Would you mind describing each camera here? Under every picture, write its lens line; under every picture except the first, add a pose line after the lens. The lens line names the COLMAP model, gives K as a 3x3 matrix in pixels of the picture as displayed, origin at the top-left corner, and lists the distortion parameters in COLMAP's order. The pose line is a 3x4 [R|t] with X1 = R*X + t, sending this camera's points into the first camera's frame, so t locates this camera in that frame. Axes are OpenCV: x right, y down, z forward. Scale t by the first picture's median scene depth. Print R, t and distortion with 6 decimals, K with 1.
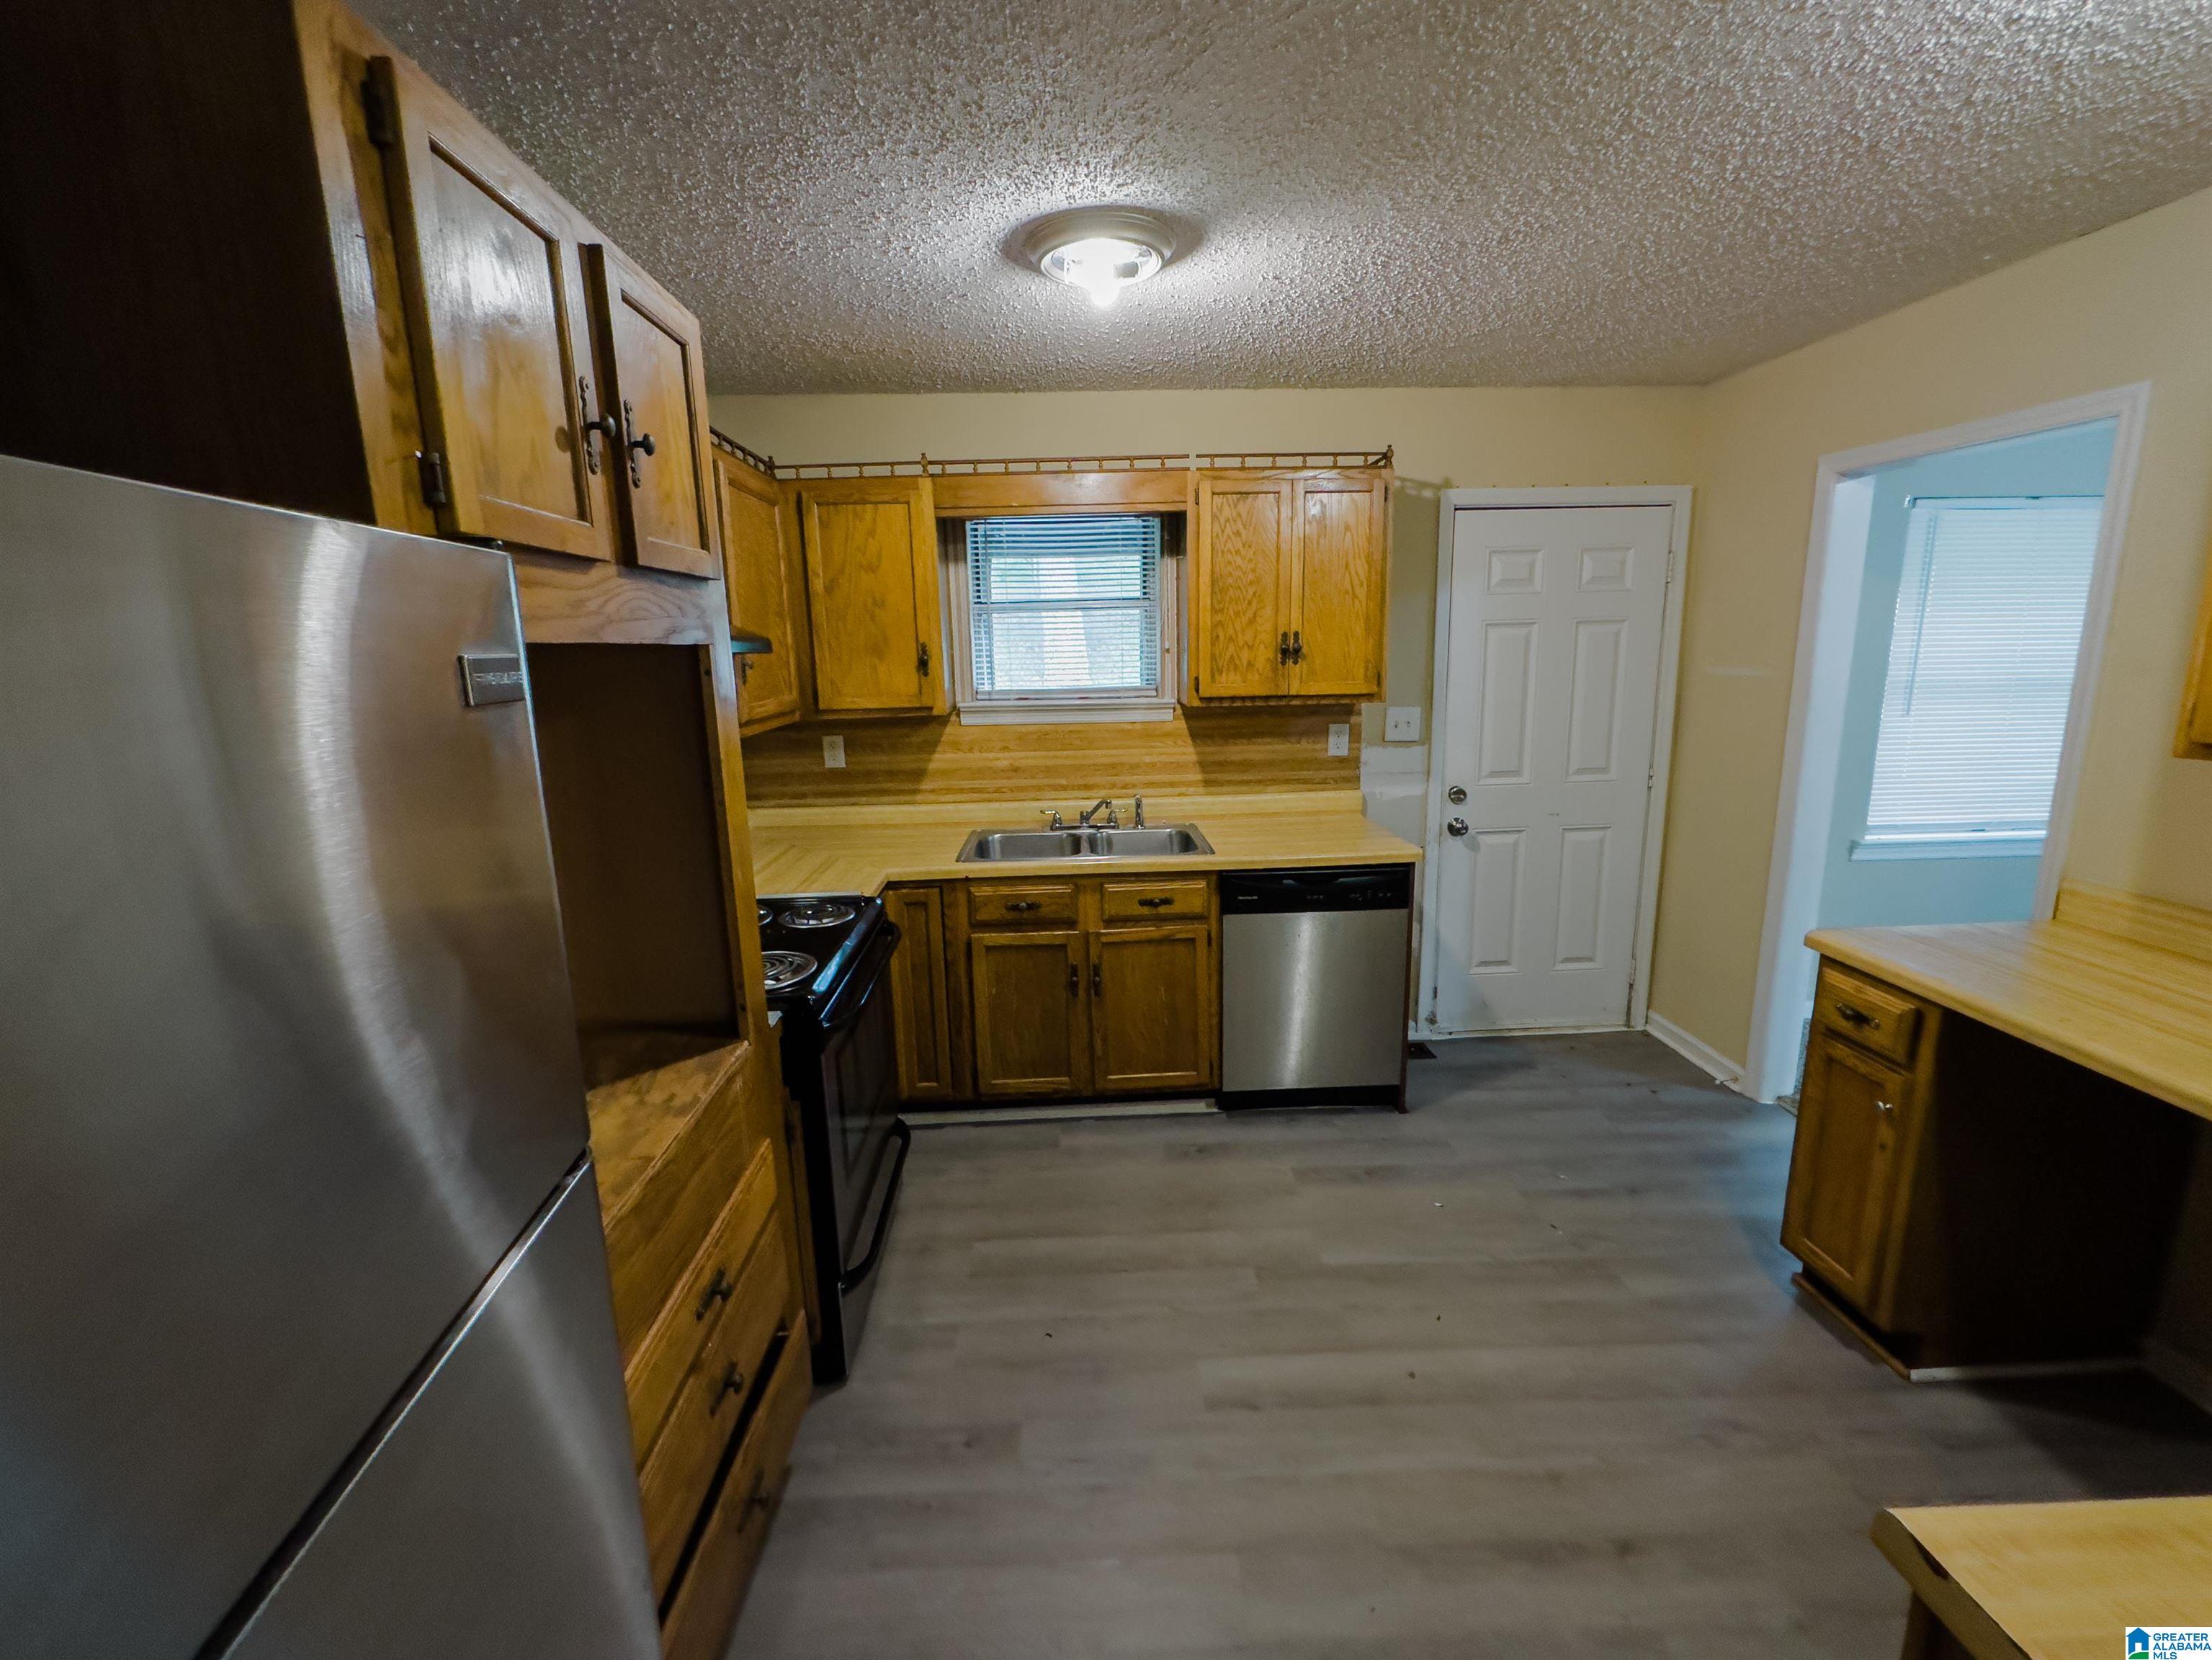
lens RADIAL K [[901.8, 0, 1108.9], [0, 901.8, 828.1], [0, 0, 1]] dist [-0.002750, -0.000093]
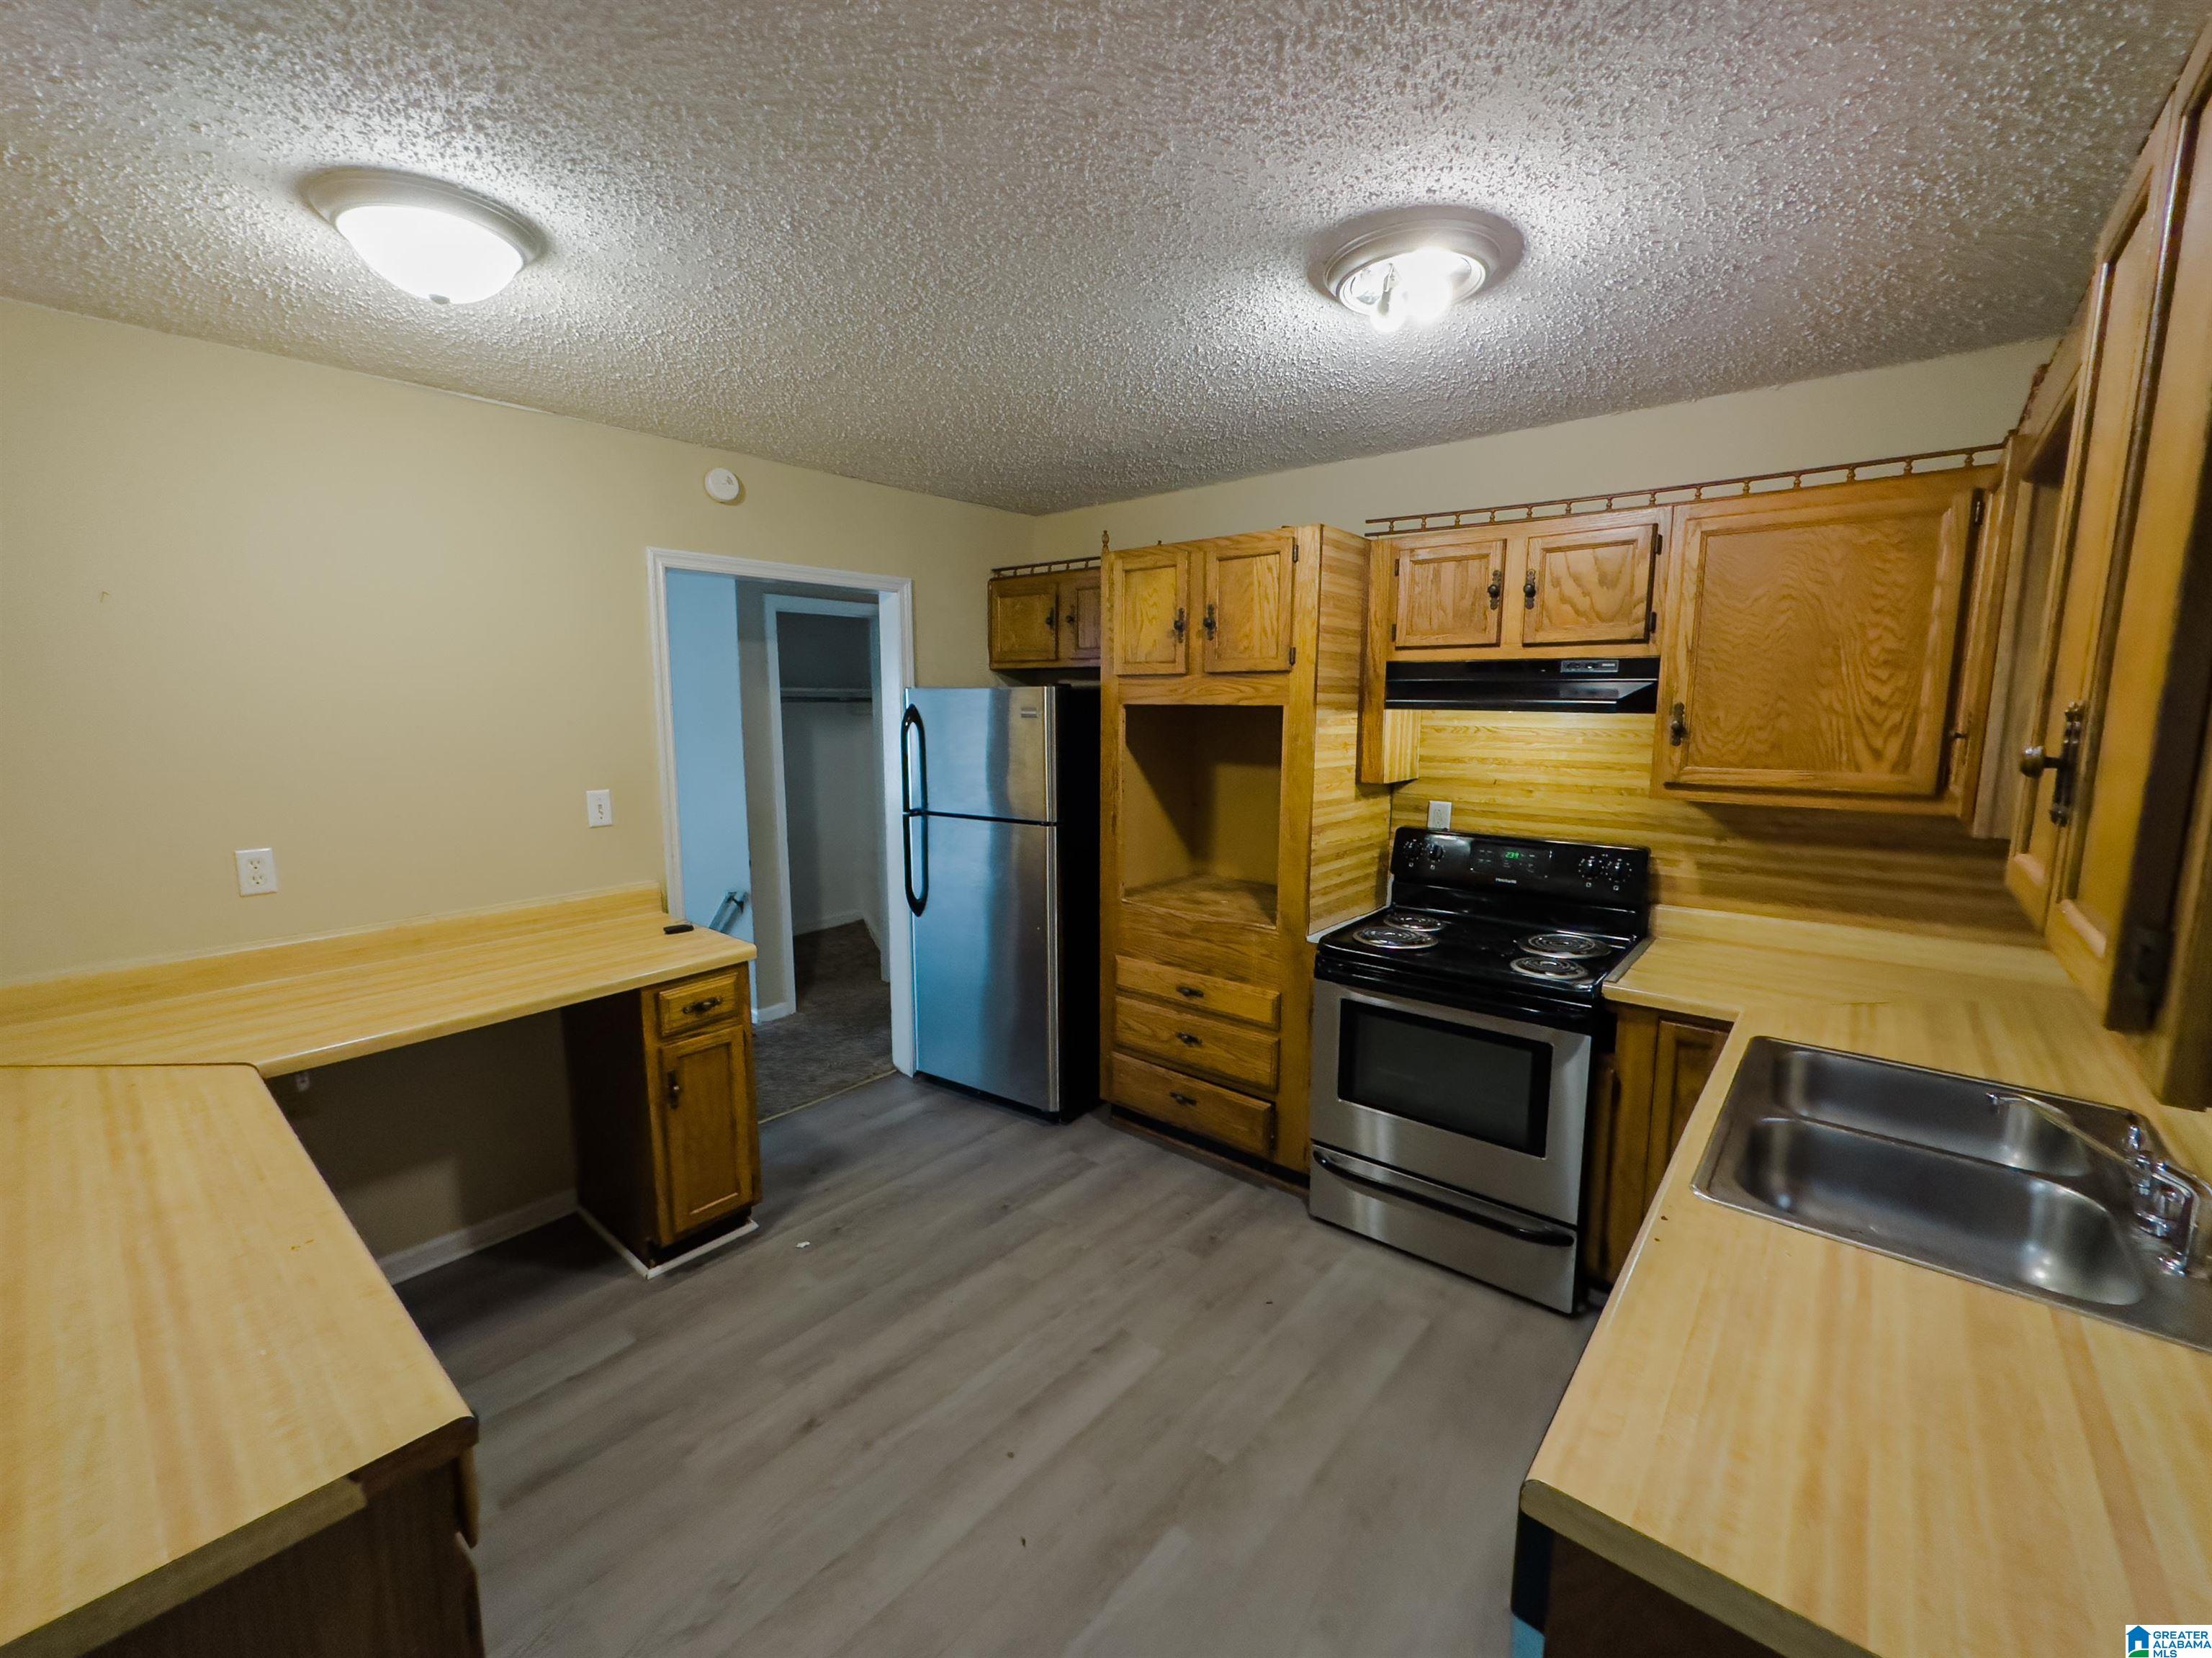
lens RADIAL K [[901.6, 0, 1108.9], [0, 901.6, 827.1], [0, 0, 1]] dist [-0.002750, -0.000093]
pose [[-0.670145, 0.120577, -0.732371, 0.607940], [-0.131837, 0.951689, 0.277321, -0.220884], [0.730428, 0.282399, -0.621873, 1.010185]]
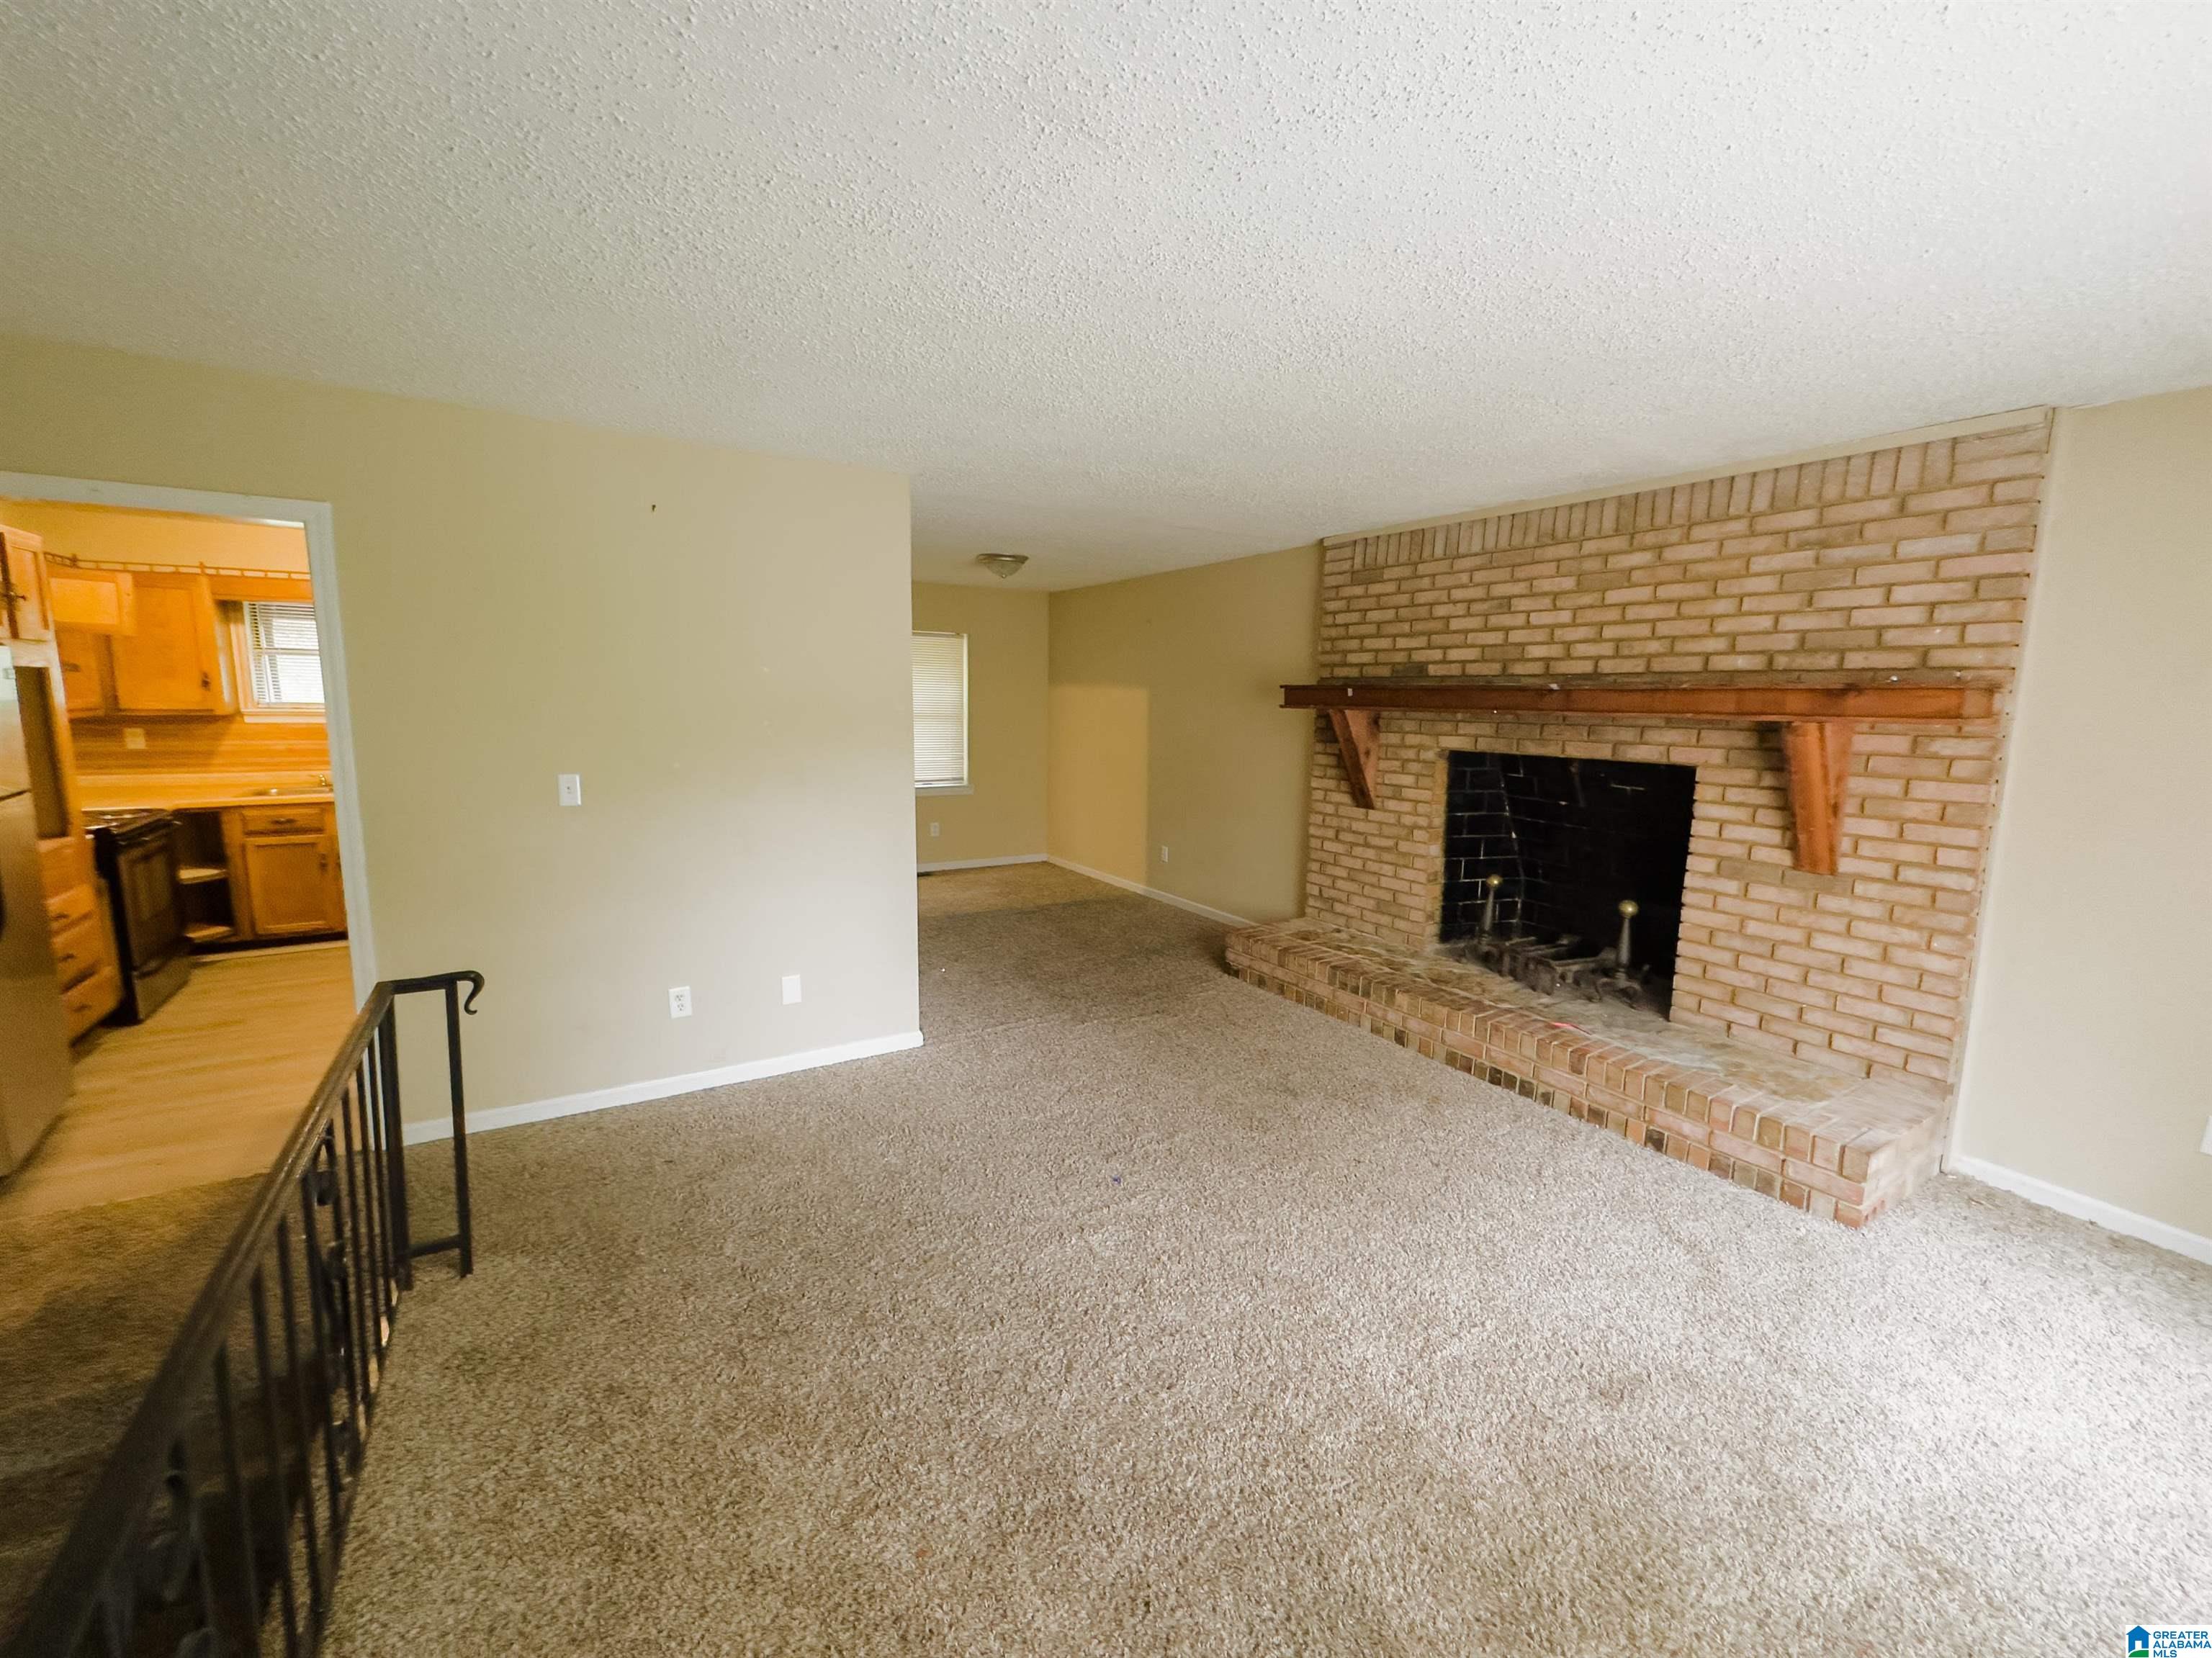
lens RADIAL K [[901.6, 0, 1108.9], [0, 901.6, 827.1], [0, 0, 1]] dist [-0.002750, -0.000093]
pose [[0.873081, -0.036121, 0.486236, 0.447117], [0.062421, 0.997326, -0.037994, 0.258296], [-0.483563, 0.063524, 0.873001, -1.282444]]
